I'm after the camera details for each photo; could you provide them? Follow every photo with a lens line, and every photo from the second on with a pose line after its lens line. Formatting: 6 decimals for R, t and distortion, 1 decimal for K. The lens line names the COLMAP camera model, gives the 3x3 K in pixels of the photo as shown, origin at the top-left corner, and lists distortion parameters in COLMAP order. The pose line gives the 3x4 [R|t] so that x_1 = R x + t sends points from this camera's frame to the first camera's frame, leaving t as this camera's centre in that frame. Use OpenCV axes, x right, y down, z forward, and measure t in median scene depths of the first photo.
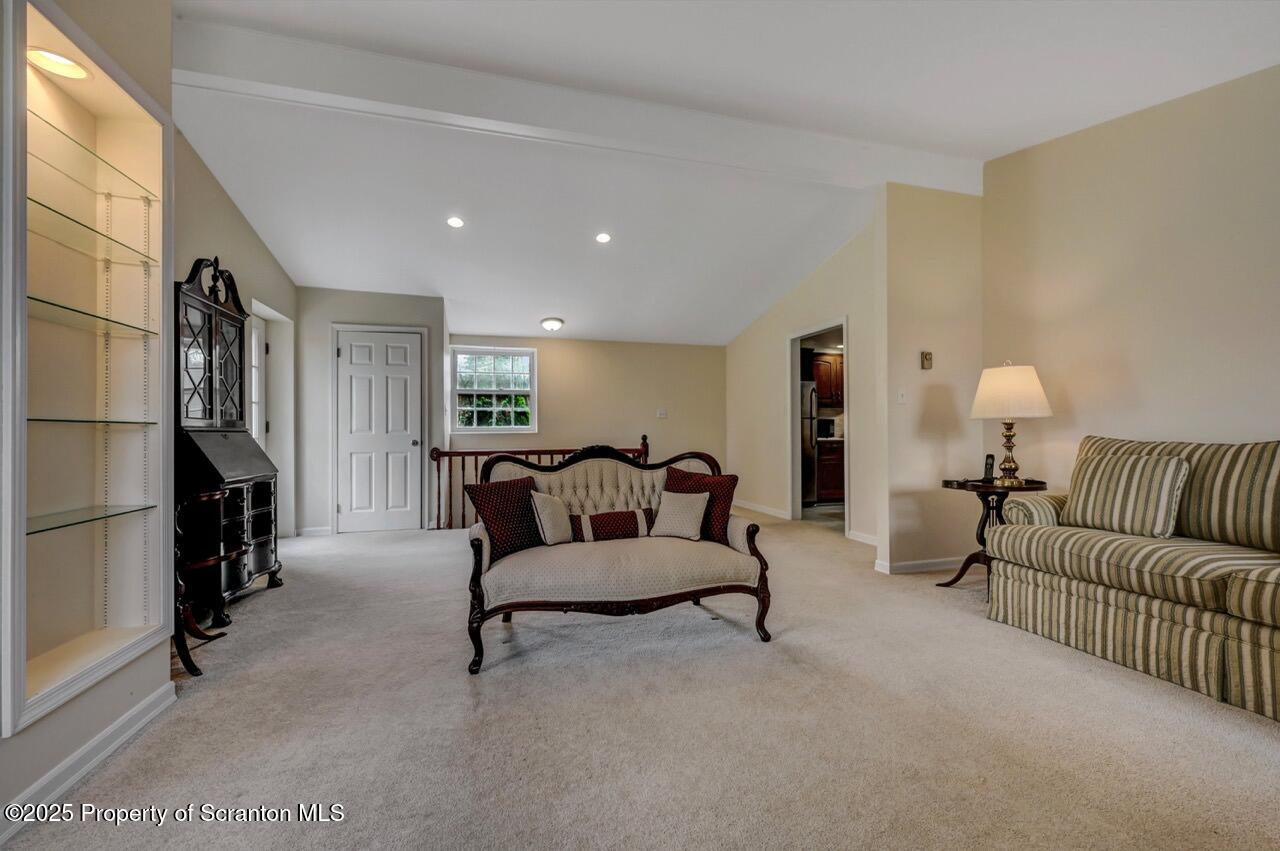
lens RADIAL K [[531.1, 0, 643.6], [0, 531.1, 431.2], [0, 0, 1]] dist [0.000387, -0.000040]
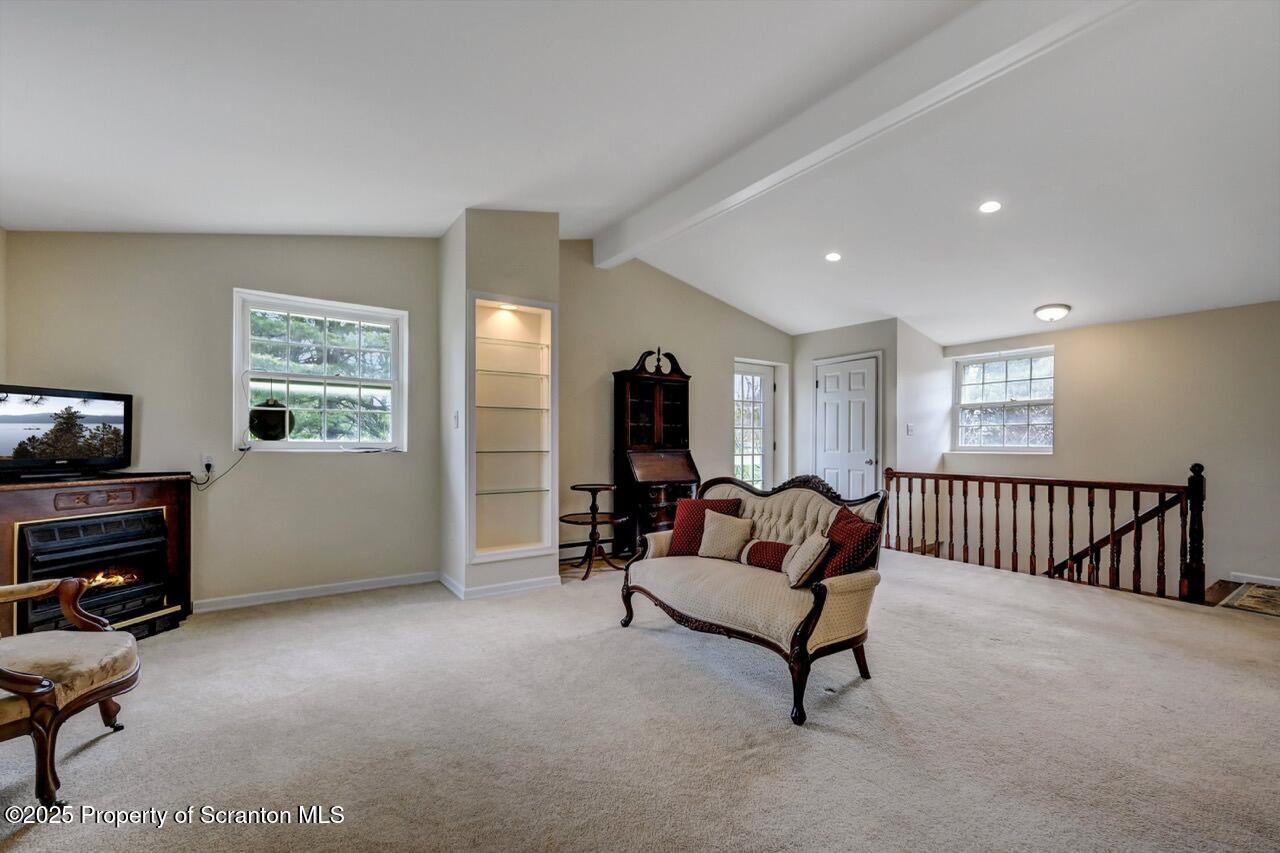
lens RADIAL K [[531.1, 0, 642.6], [0, 531.1, 439.2], [0, 0, 1]] dist [0.000387, -0.000040]
pose [[0.296173, -0.002752, -0.955130, 0.437900], [-0.006807, 0.999964, -0.004992, -0.015076], [0.955110, 0.007980, 0.296143, 0.258644]]
